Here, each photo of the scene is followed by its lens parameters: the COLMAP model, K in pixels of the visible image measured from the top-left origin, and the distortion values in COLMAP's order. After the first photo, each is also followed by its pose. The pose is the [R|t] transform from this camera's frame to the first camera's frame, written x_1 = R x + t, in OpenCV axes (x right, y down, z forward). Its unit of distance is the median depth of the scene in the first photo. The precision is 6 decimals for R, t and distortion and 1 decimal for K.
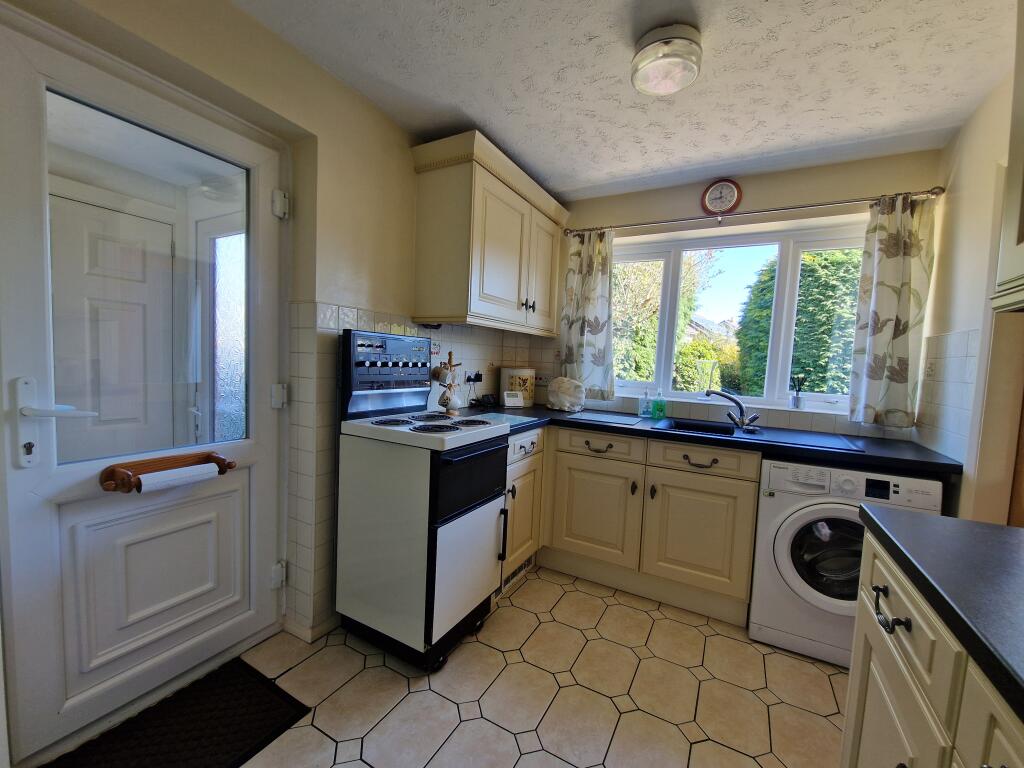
lens RADIAL K [[418.9, 0, 510.5], [0, 418.9, 390.5], [0, 0, 1]] dist [0.000381, -0.000265]
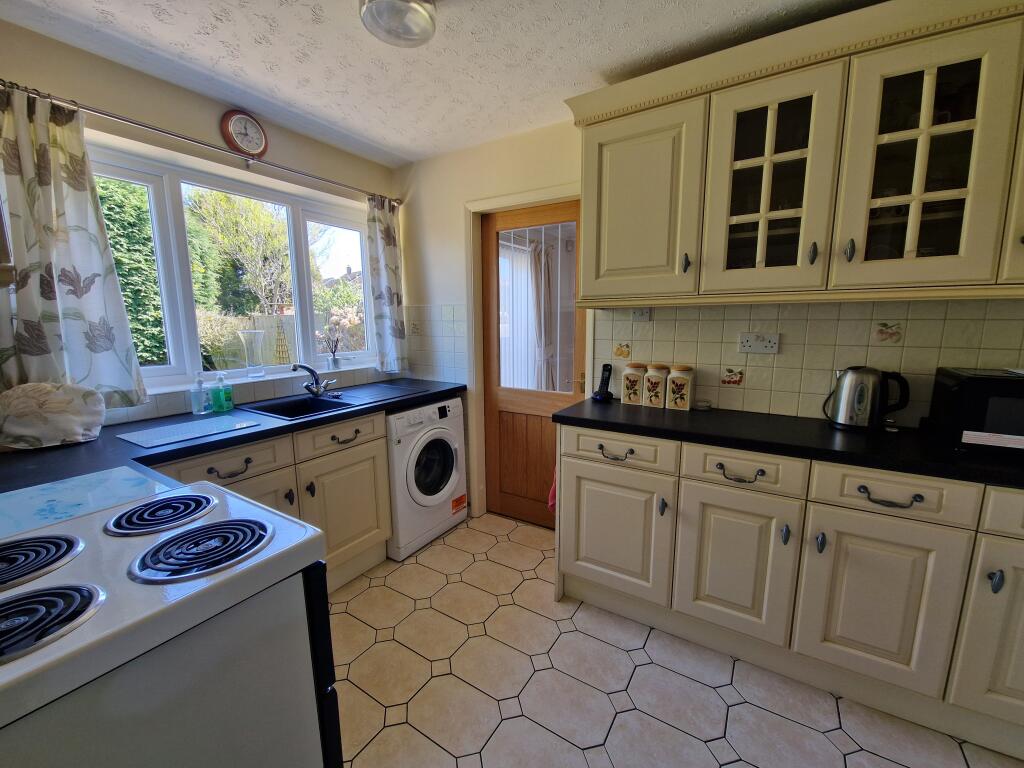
lens RADIAL K [[418.9, 0, 510.5], [0, 418.9, 390.5], [0, 0, 1]] dist [0.000381, -0.000265]
pose [[0.059198, -0.213399, 0.975170, -0.361216], [0.082231, 0.974605, 0.208284, -0.086604], [-0.994854, 0.067859, 0.075243, 0.413587]]
